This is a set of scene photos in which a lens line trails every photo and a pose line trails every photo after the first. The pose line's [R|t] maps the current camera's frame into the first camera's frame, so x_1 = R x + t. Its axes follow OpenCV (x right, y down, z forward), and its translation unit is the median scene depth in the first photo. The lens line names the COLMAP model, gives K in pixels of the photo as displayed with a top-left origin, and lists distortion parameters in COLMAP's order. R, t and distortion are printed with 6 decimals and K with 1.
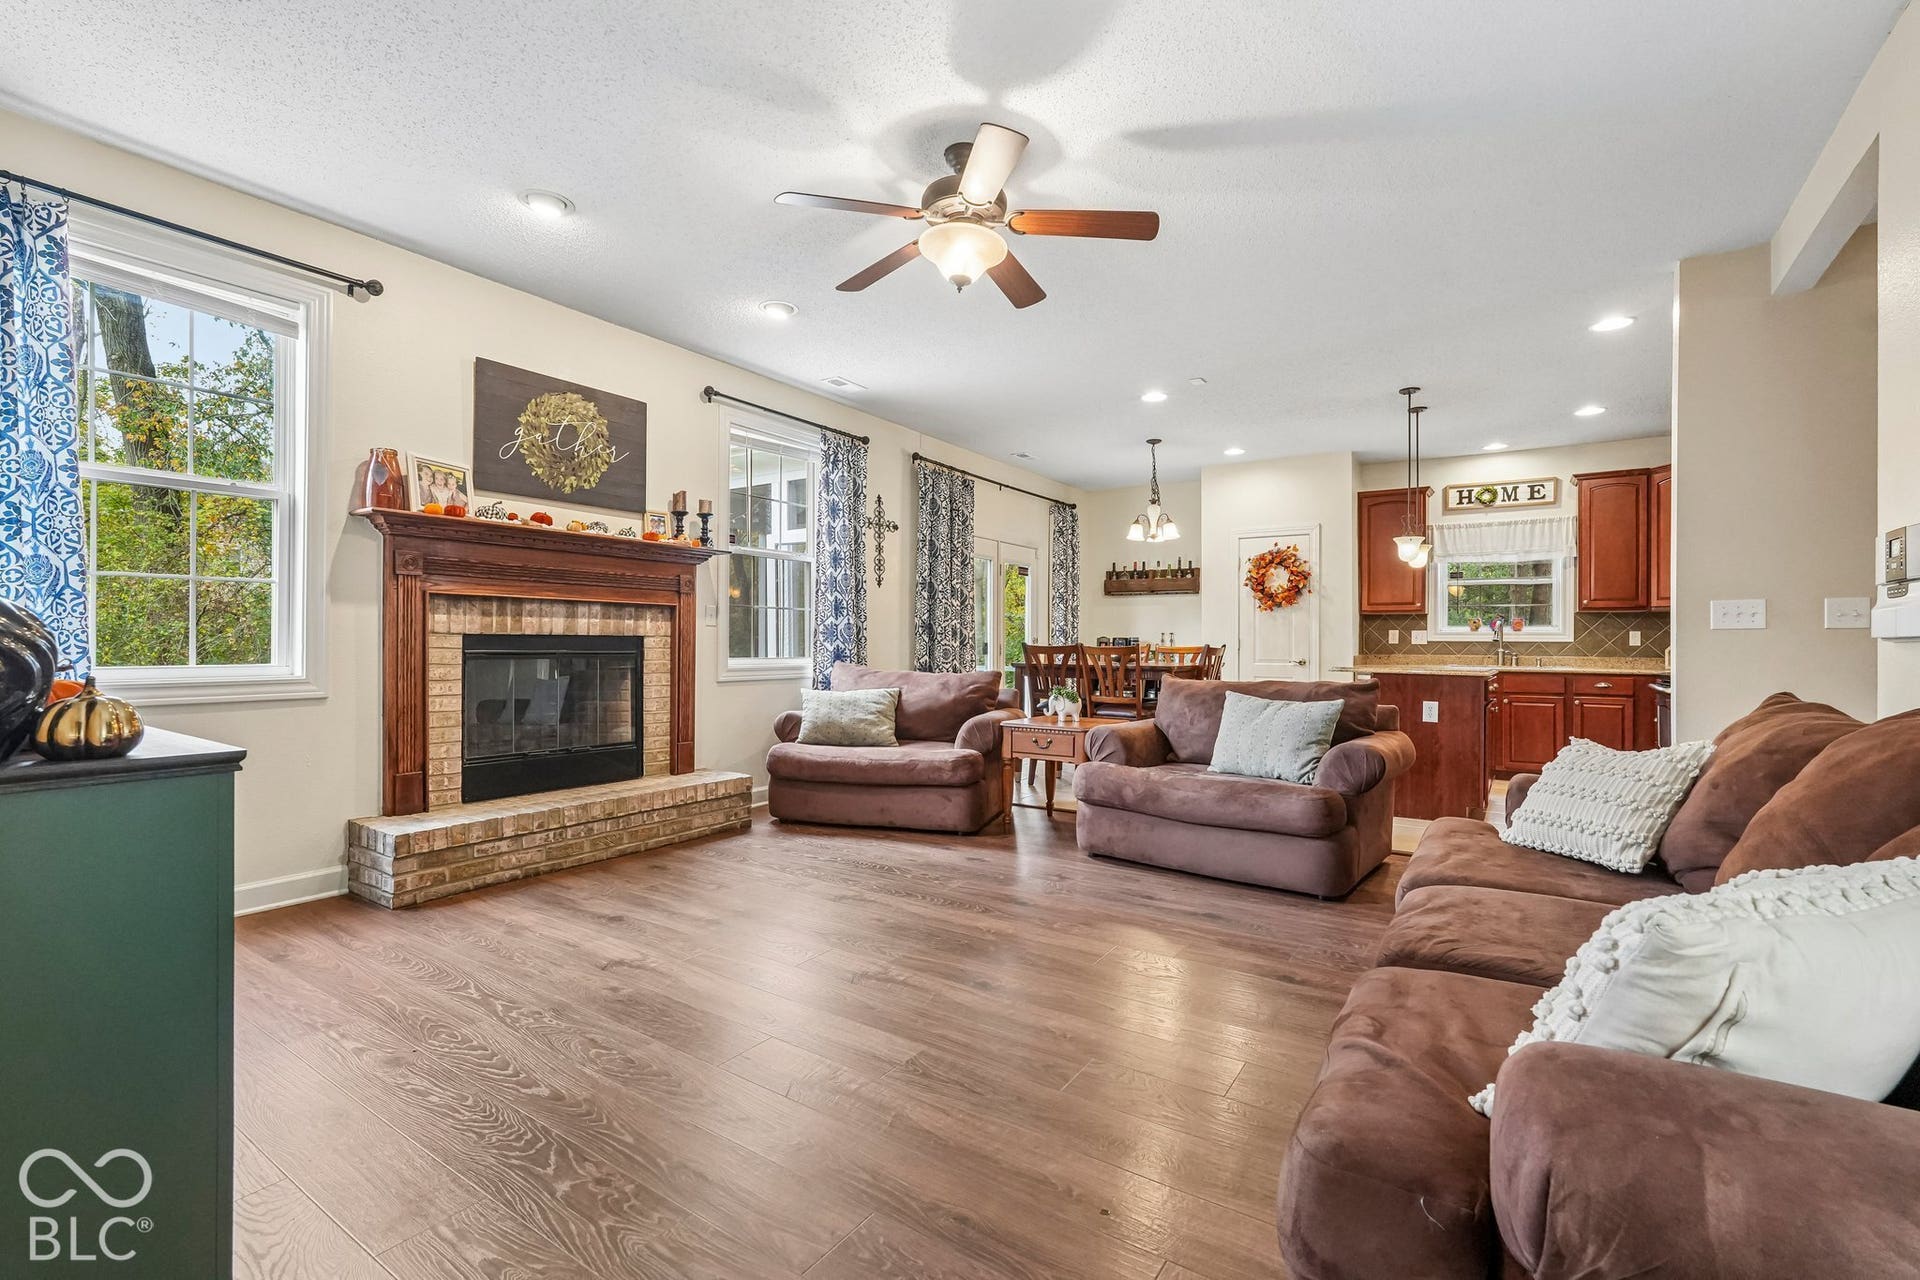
lens RADIAL K [[847.9, 0, 954.4], [0, 847.9, 637.2], [0, 0, 1]] dist [-0.002547, 0.000439]
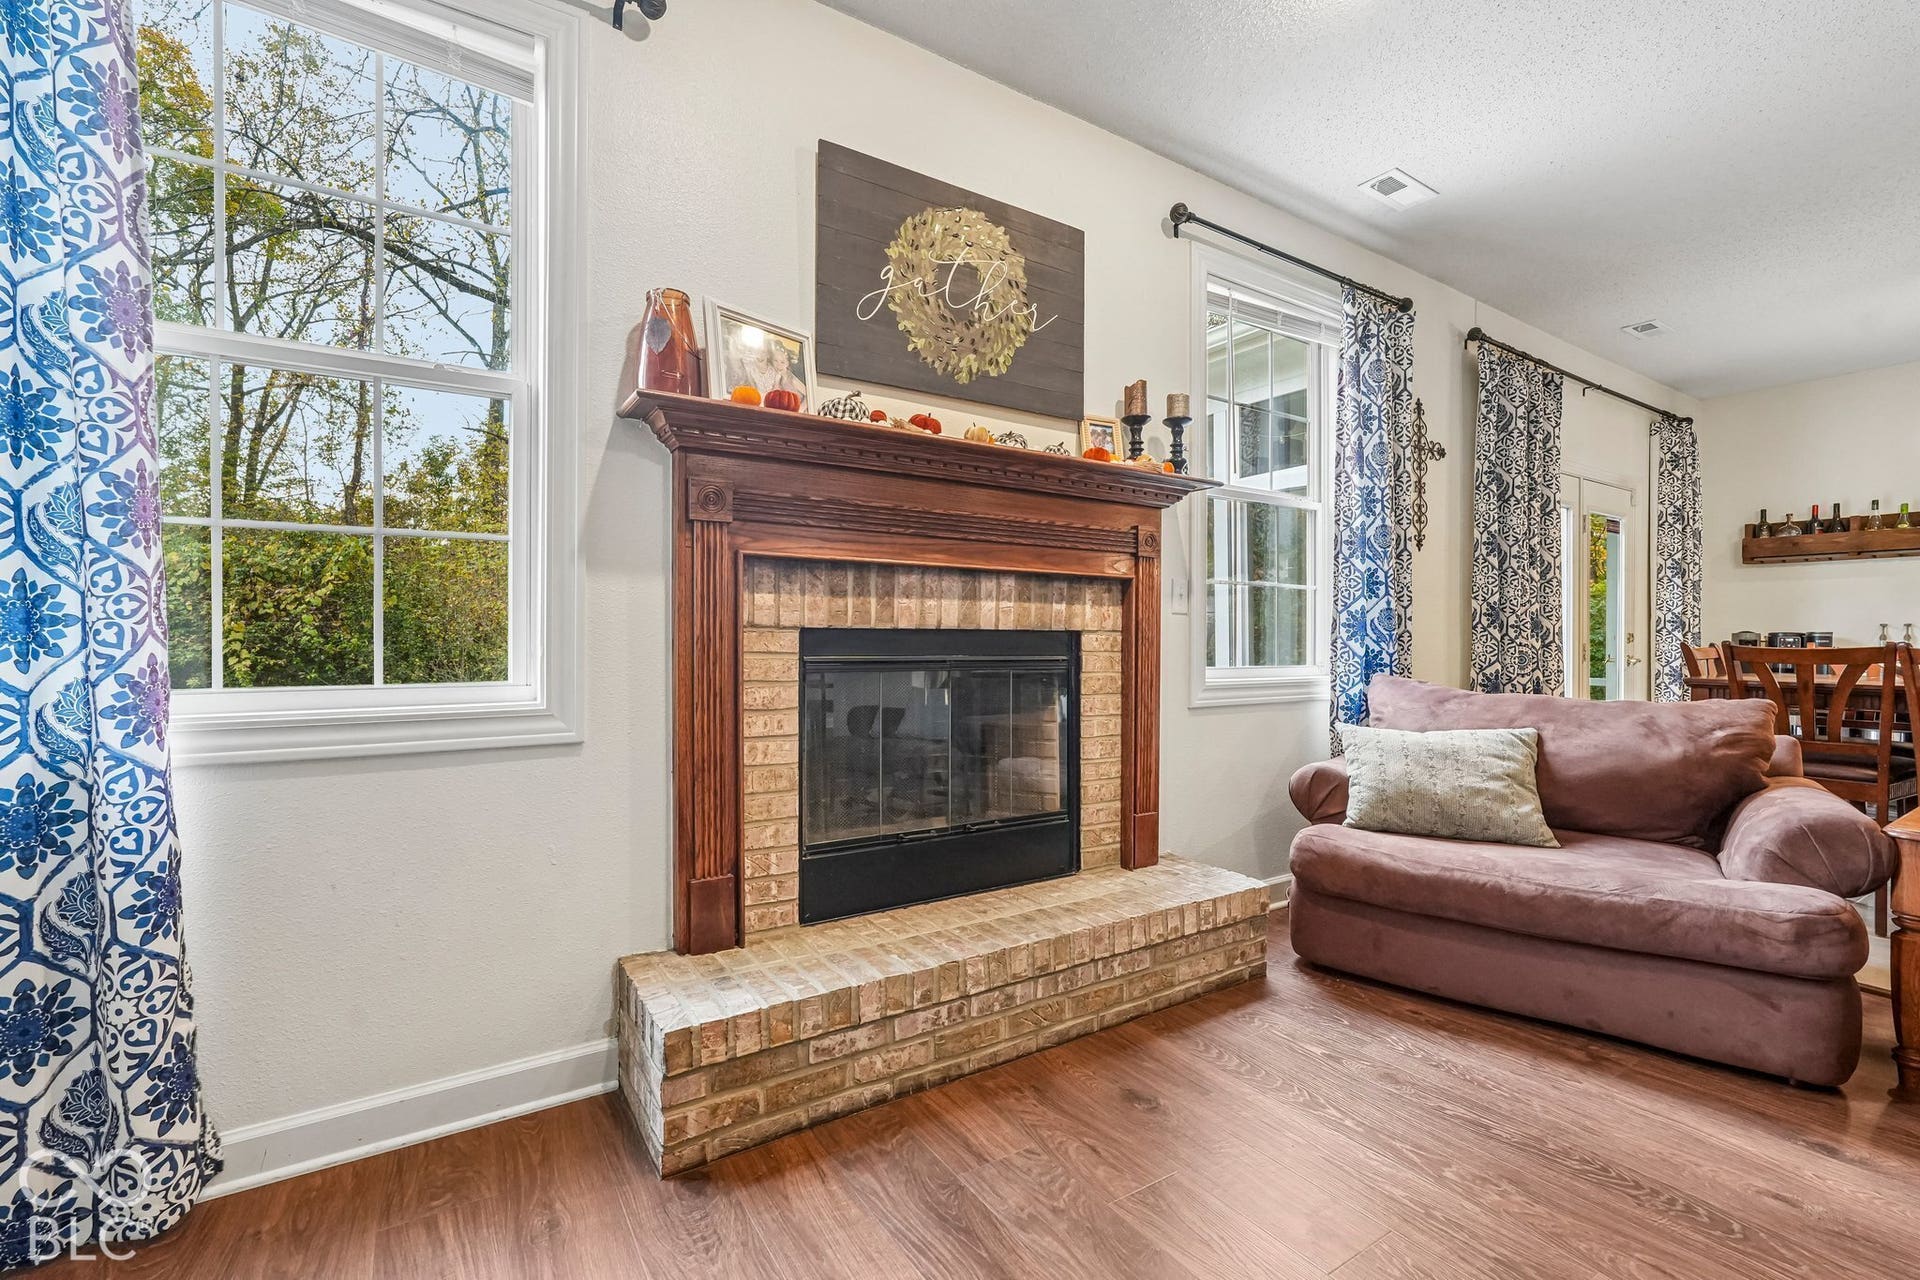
lens RADIAL K [[841.0, 0, 960.0], [0, 841.0, 640.0], [0, 0, 1]] dist [-0.014460, 0.000109]
pose [[0.920832, 0.000092, -0.389960, -0.230700], [0.002898, 0.999971, 0.007079, 0.000562], [0.389949, -0.007649, 0.920805, 0.461116]]
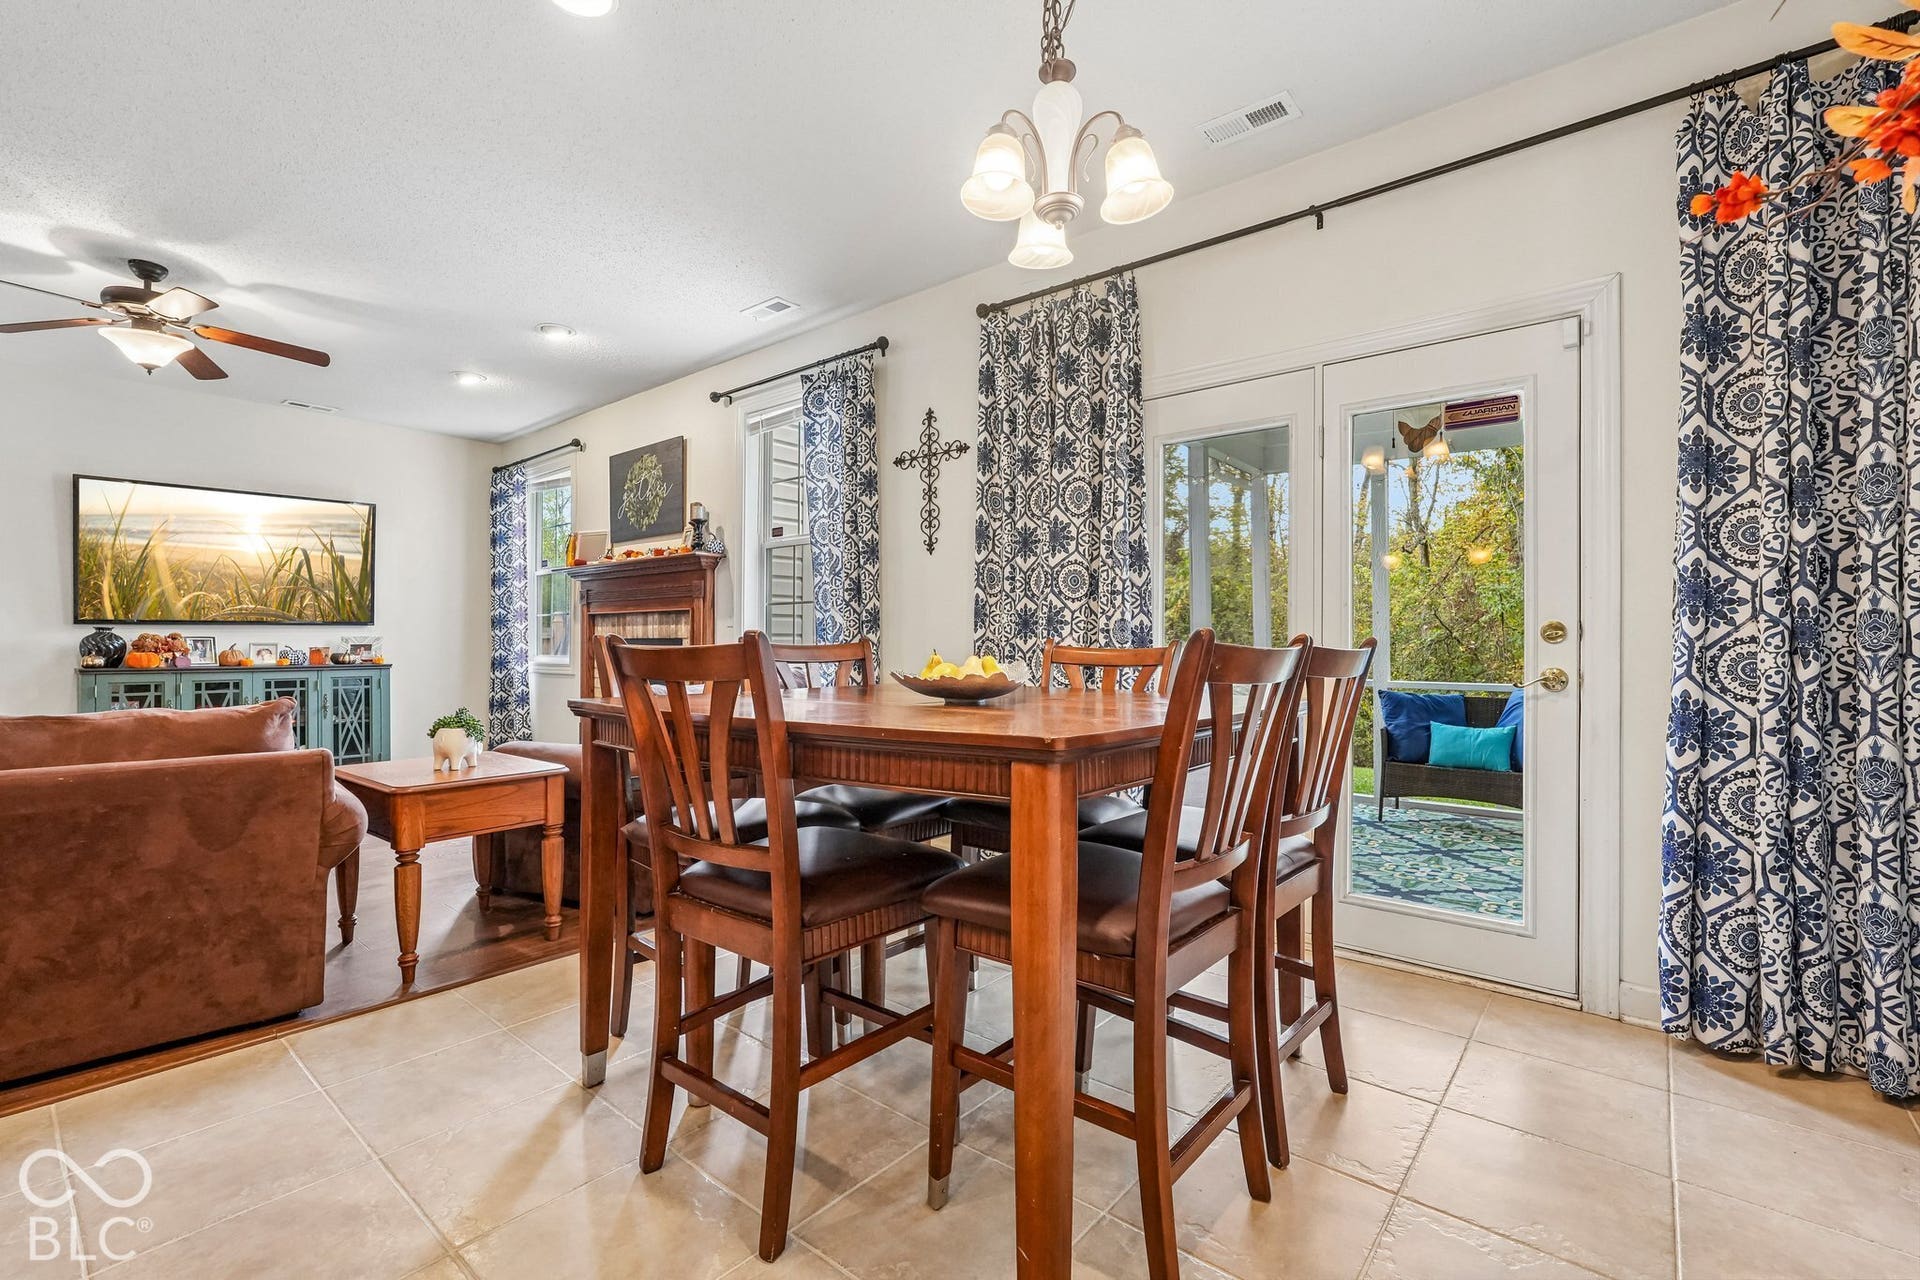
lens RADIAL K [[847.9, 0, 954.4], [0, 847.9, 637.2], [0, 0, 1]] dist [-0.002547, 0.000439]
pose [[-0.107438, -0.015713, -0.994088, 0.782070], [0.005799, 0.999848, -0.016431, 0.019455], [0.994195, -0.007530, -0.107331, 1.583480]]
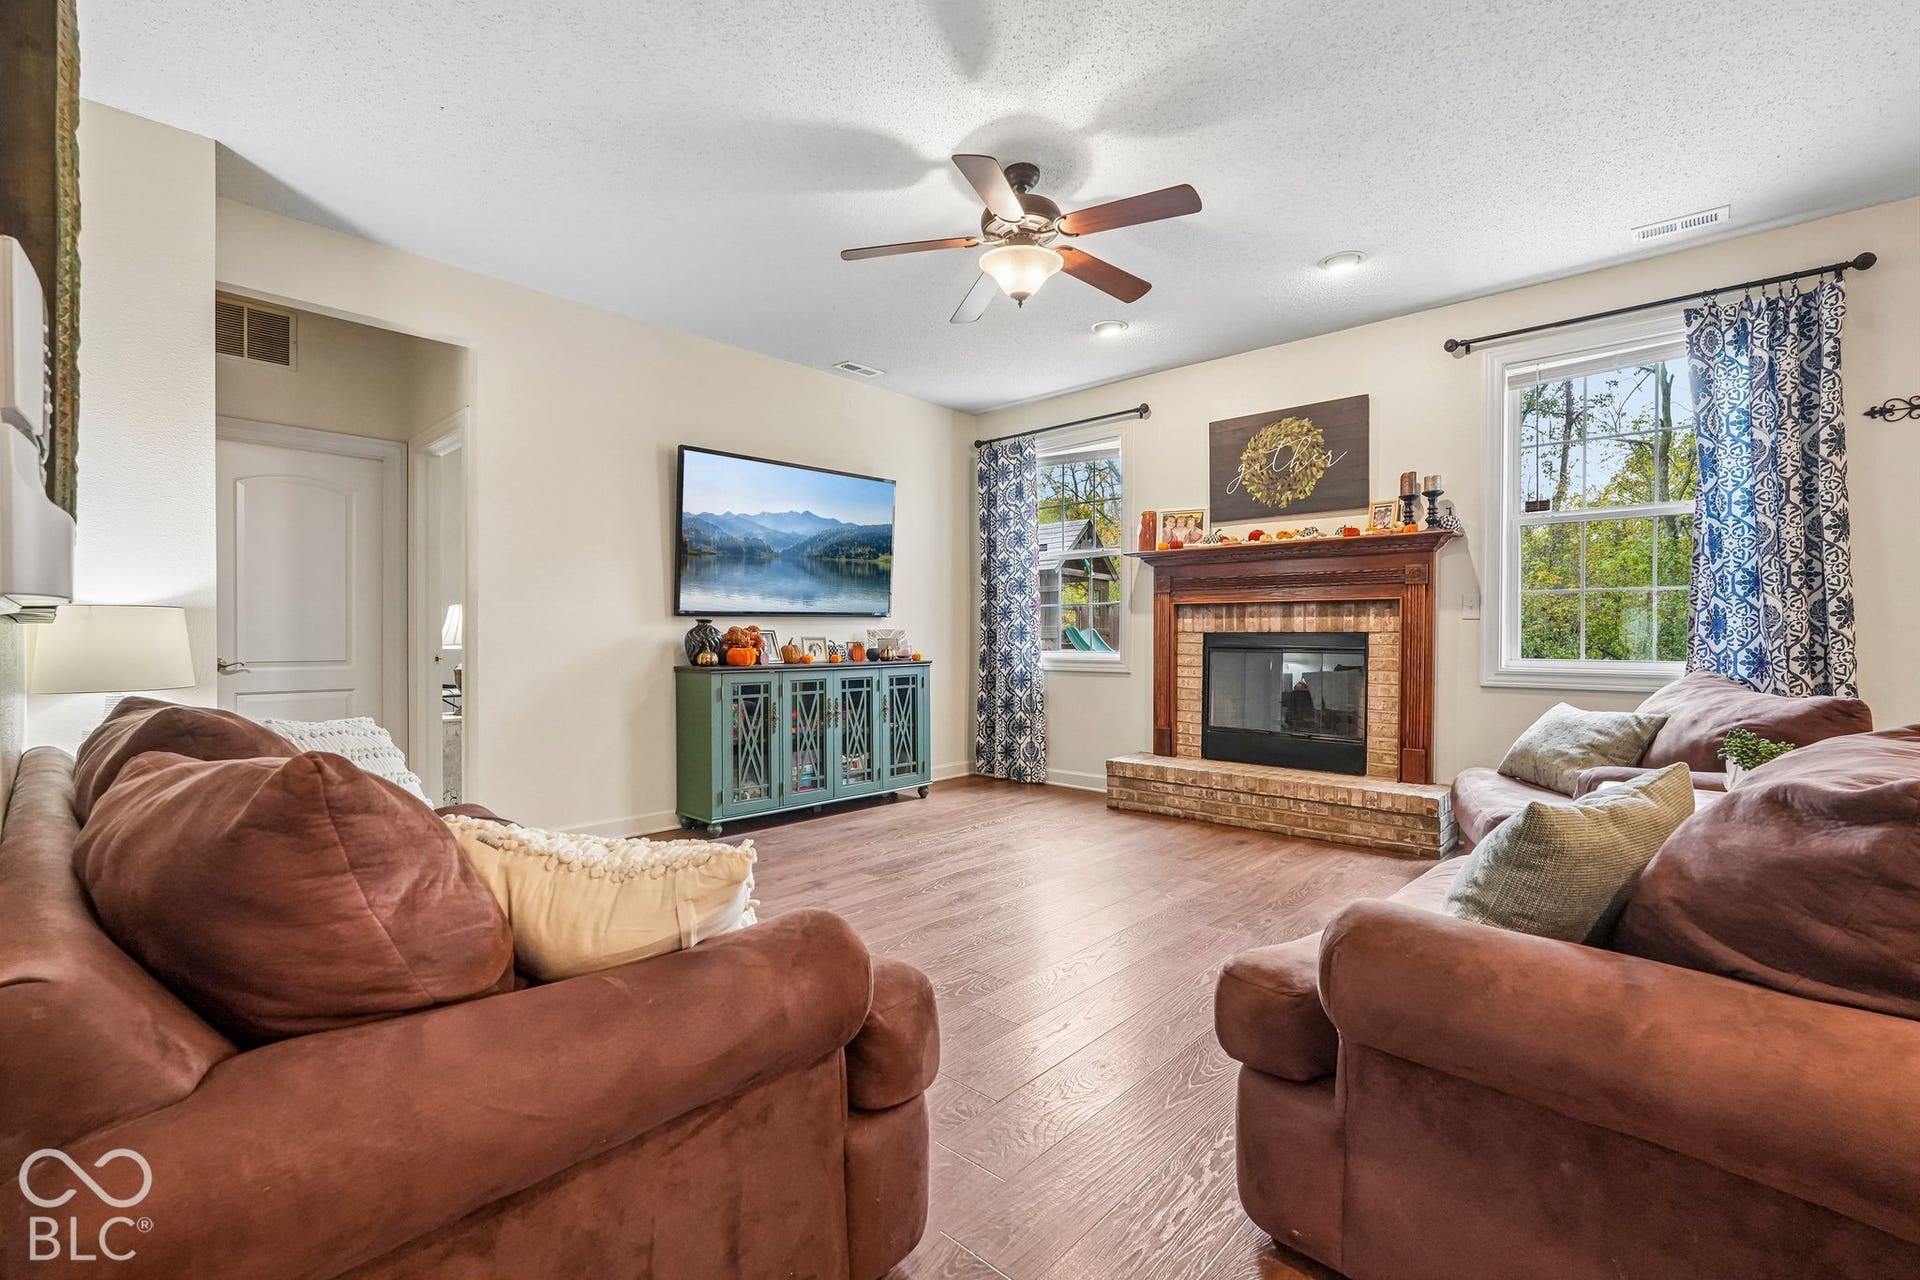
lens RADIAL K [[847.9, 0, 954.4], [0, 847.9, 637.2], [0, 0, 1]] dist [-0.002547, 0.000439]
pose [[-0.149995, -0.004332, -0.988677, 0.716119], [0.004801, 0.999975, -0.005110, 0.007458], [0.988675, -0.005513, -0.149971, 0.716111]]
